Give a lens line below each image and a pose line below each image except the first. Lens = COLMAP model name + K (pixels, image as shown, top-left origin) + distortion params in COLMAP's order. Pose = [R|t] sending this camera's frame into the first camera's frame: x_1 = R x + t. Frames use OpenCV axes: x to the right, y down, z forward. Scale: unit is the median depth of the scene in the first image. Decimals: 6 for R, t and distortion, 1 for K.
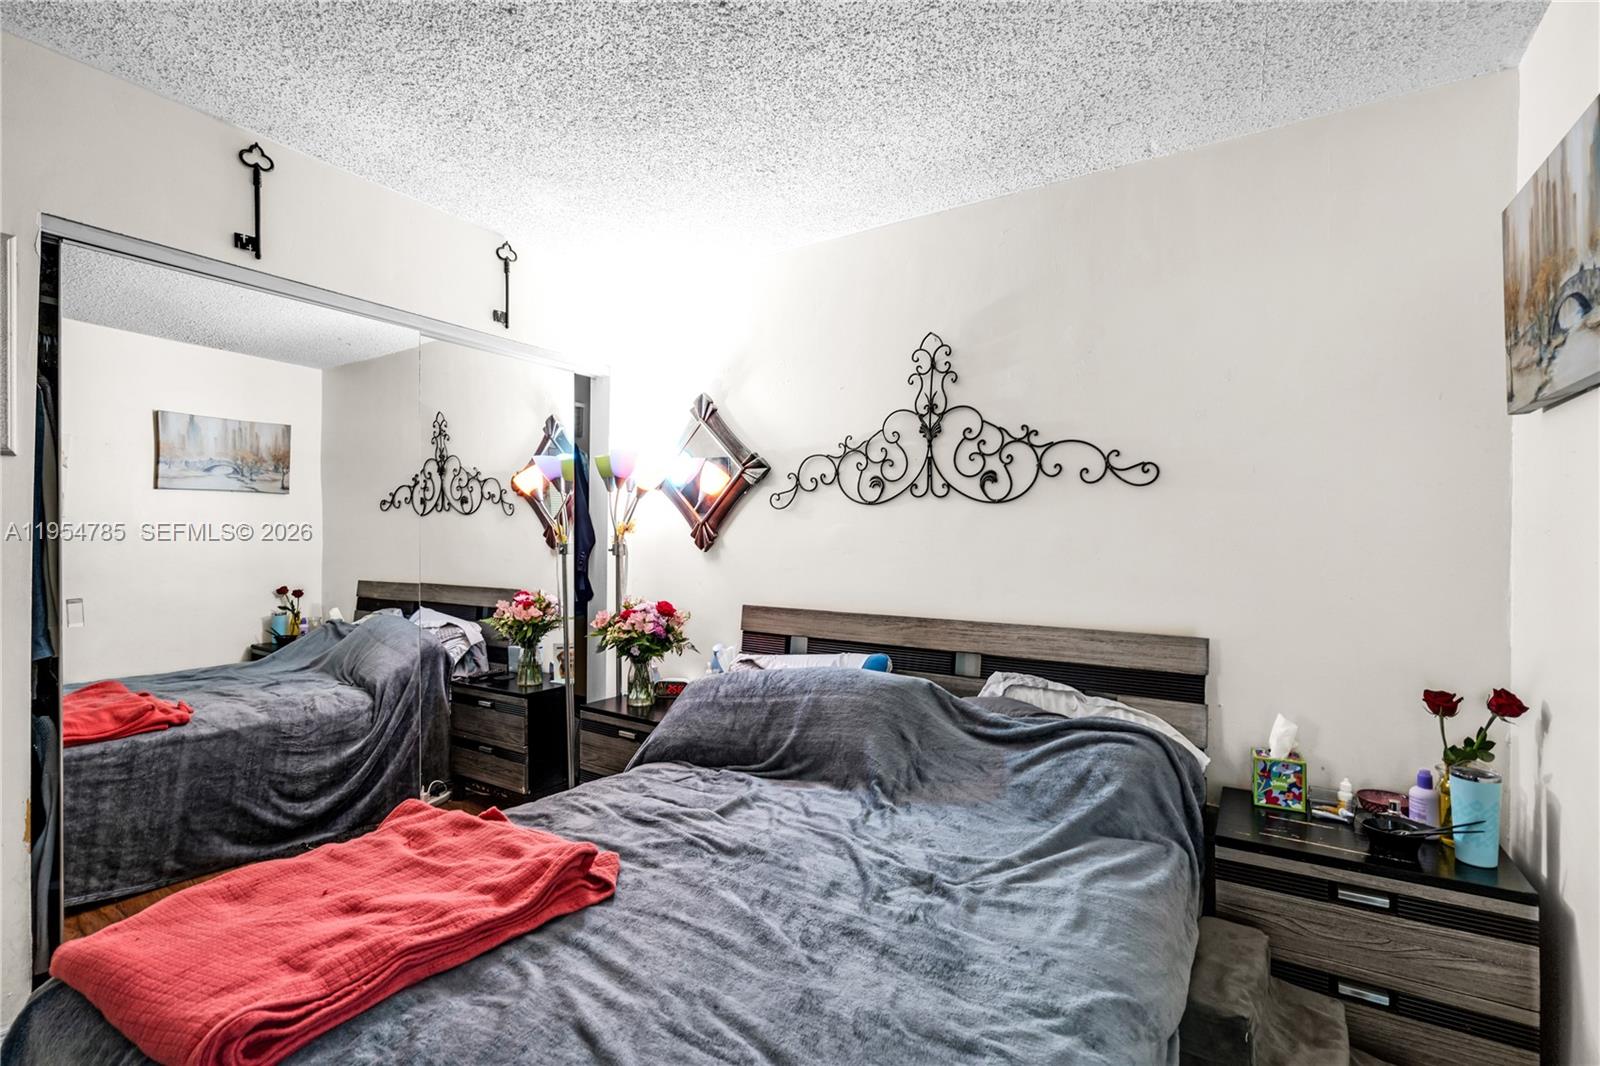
lens RADIAL K [[720.3, 0, 801.6], [0, 720.3, 535.5], [0, 0, 1]] dist [-0.012320, -0.000163]
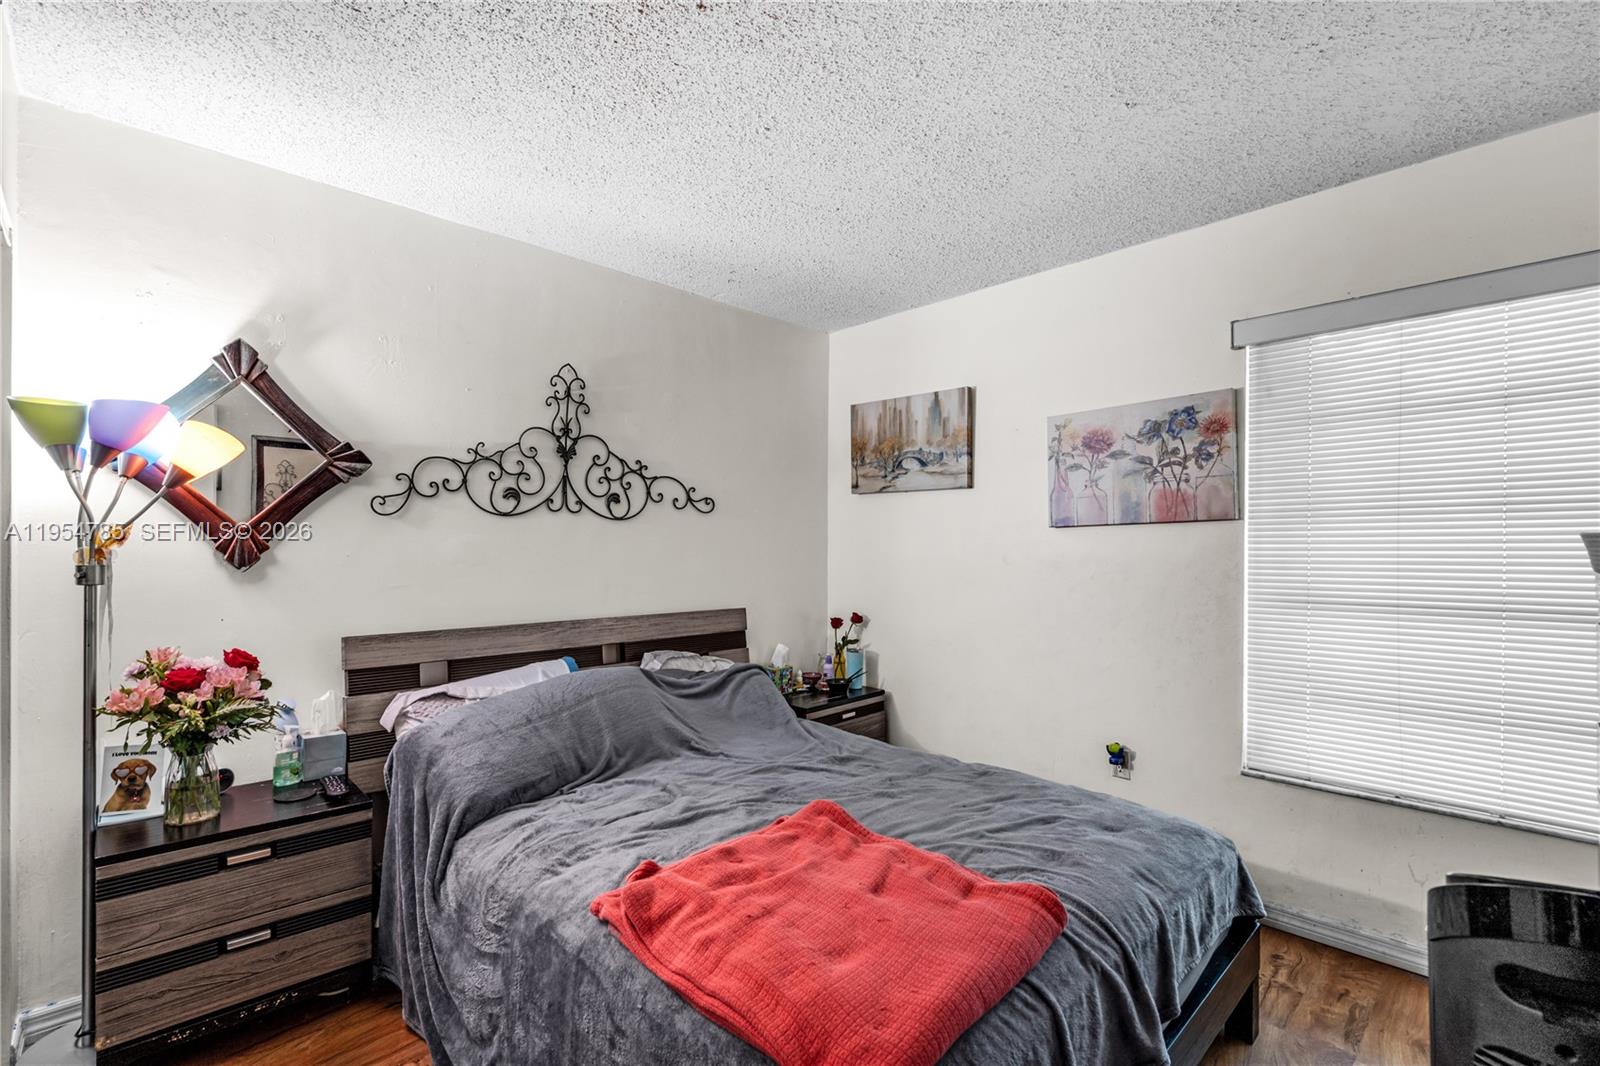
lens RADIAL K [[720.3, 0, 801.4], [0, 720.3, 537.4], [0, 0, 1]] dist [-0.012320, -0.000163]
pose [[0.220366, 0.000130, 0.975417, -0.833635], [-0.007067, 0.999974, 0.001464, -0.018617], [-0.975392, -0.007216, 0.220361, 0.406491]]
